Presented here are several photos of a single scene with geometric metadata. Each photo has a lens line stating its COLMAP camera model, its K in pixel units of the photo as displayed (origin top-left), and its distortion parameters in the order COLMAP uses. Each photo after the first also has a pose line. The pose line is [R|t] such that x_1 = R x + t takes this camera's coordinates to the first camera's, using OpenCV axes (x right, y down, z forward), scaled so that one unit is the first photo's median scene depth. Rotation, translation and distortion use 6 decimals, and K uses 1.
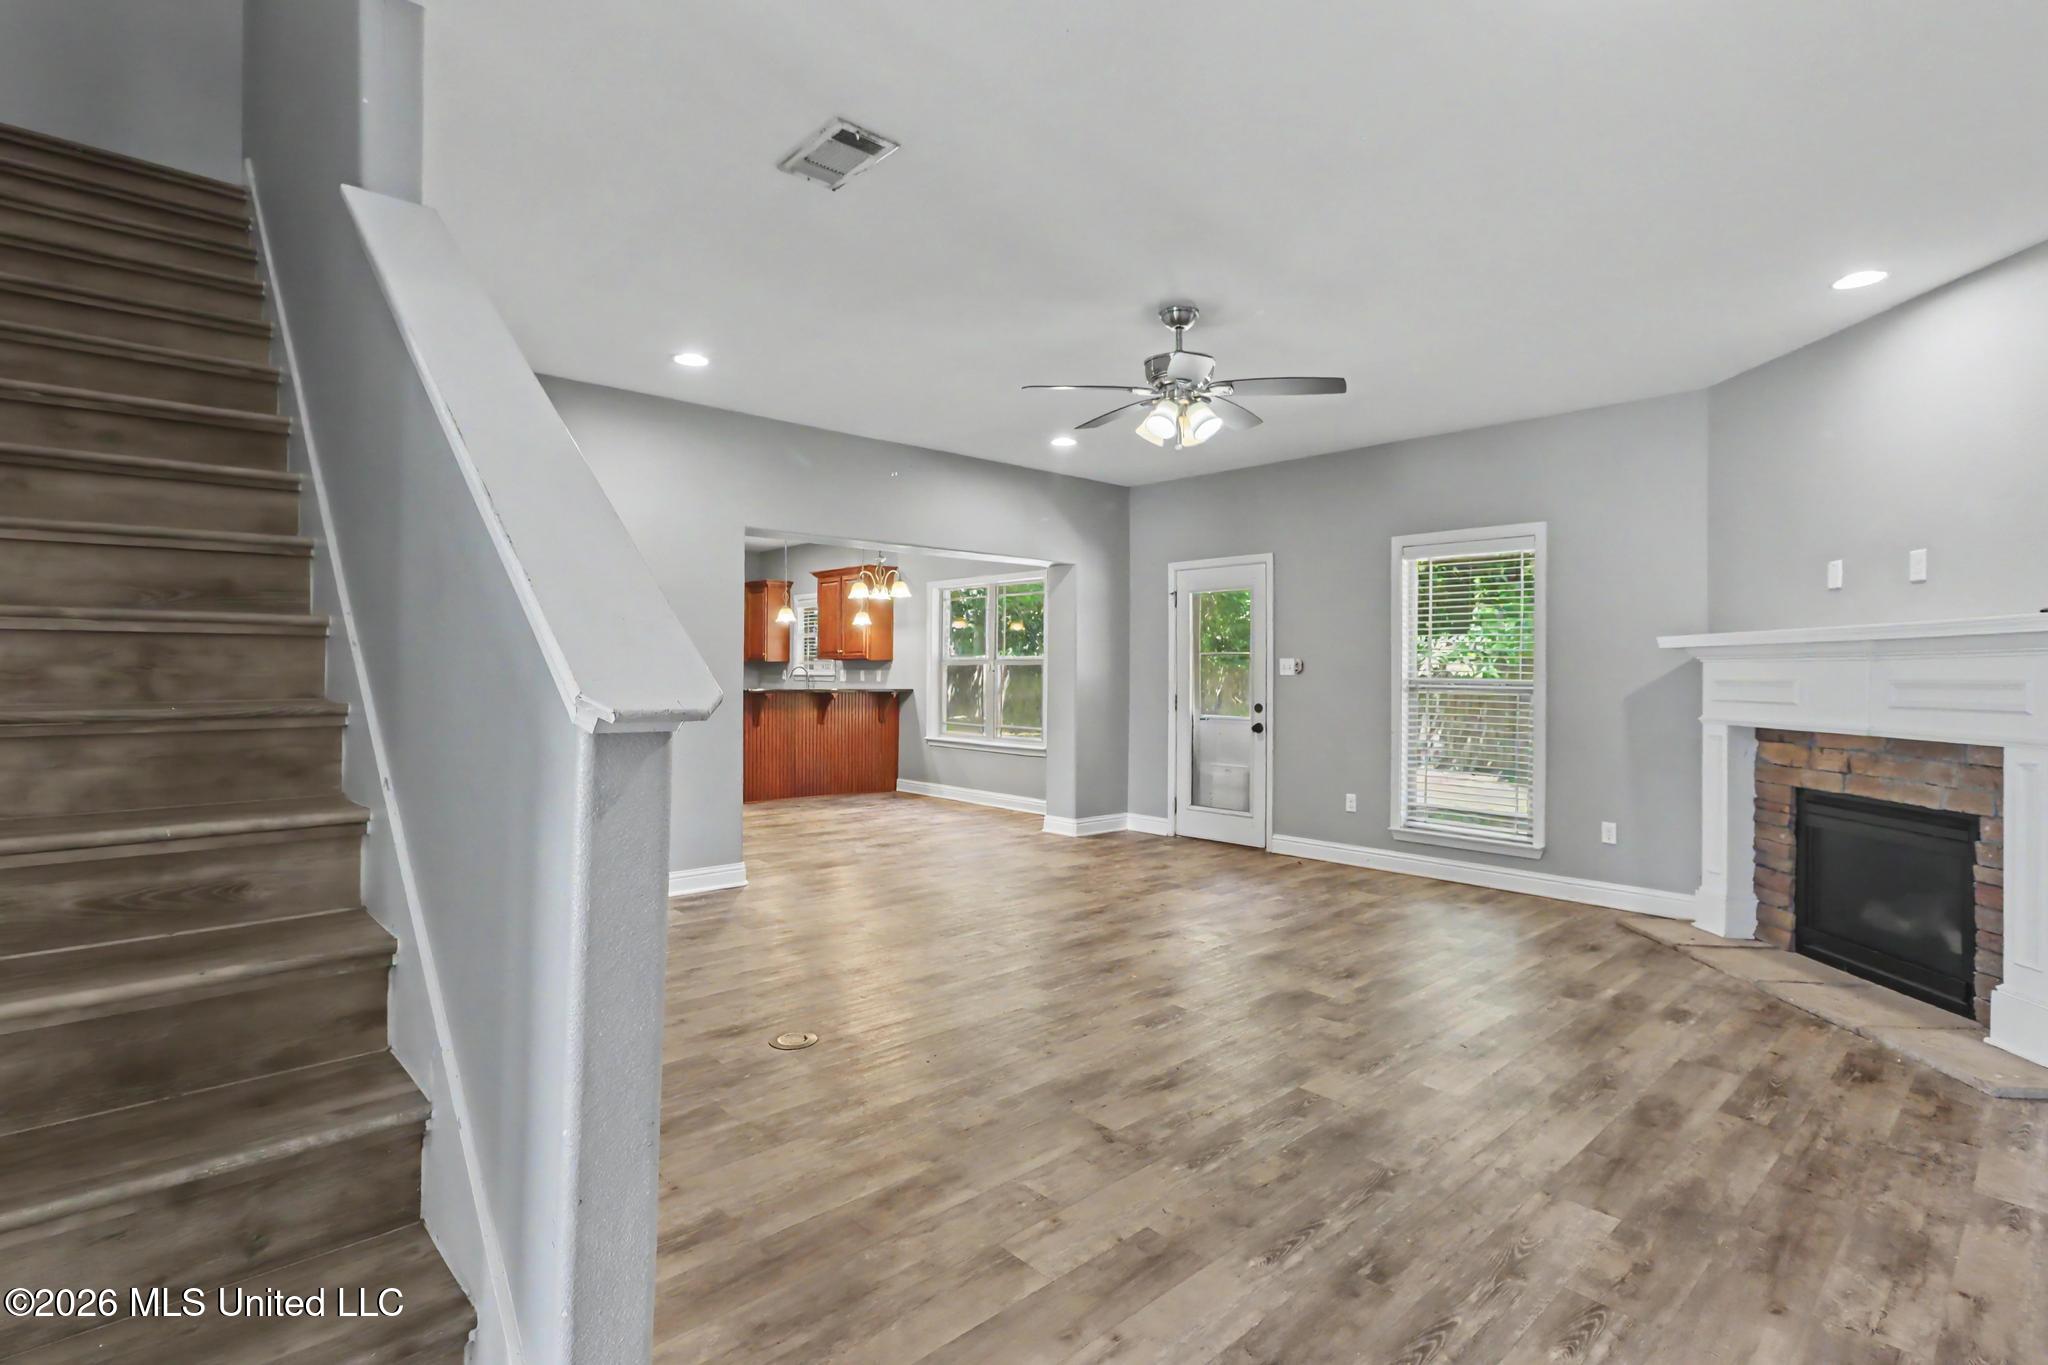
lens RADIAL K [[983.1, 0, 1040.8], [0, 983.1, 667.1], [0, 0, 1]] dist [-0.011713, 0.003520]
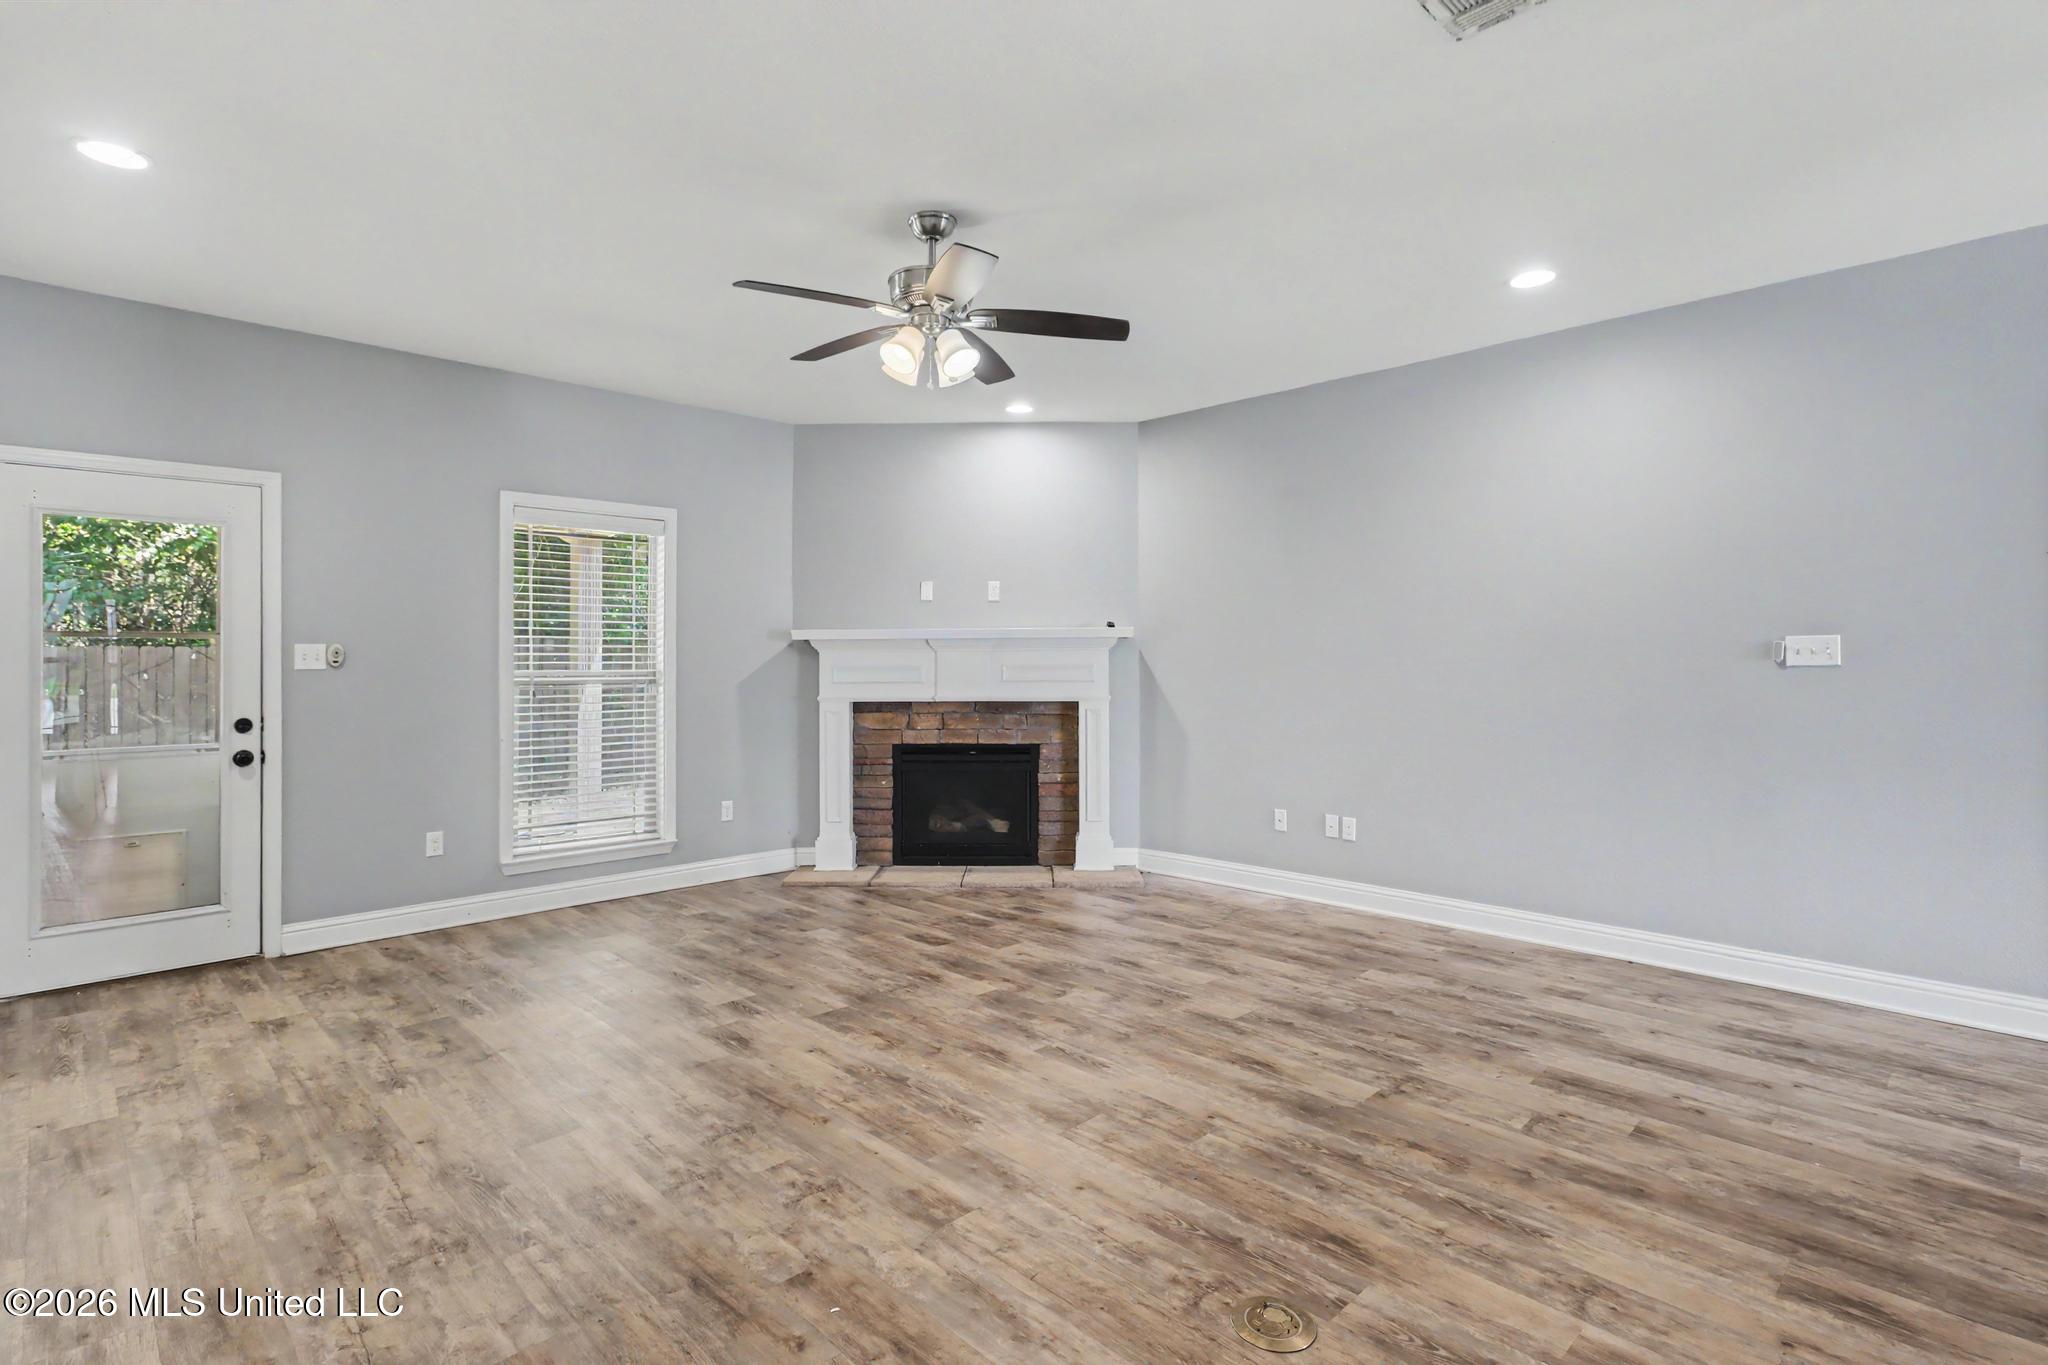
lens RADIAL K [[983.1, 0, 996.0], [0, 983.1, 647.4], [0, 0, 1]] dist [-0.011713, 0.003520]
pose [[-0.007370, 0.008839, 0.999934, -0.631691], [0.000873, 0.999961, -0.008833, -0.000360], [-0.999972, 0.000808, -0.007378, 0.906825]]
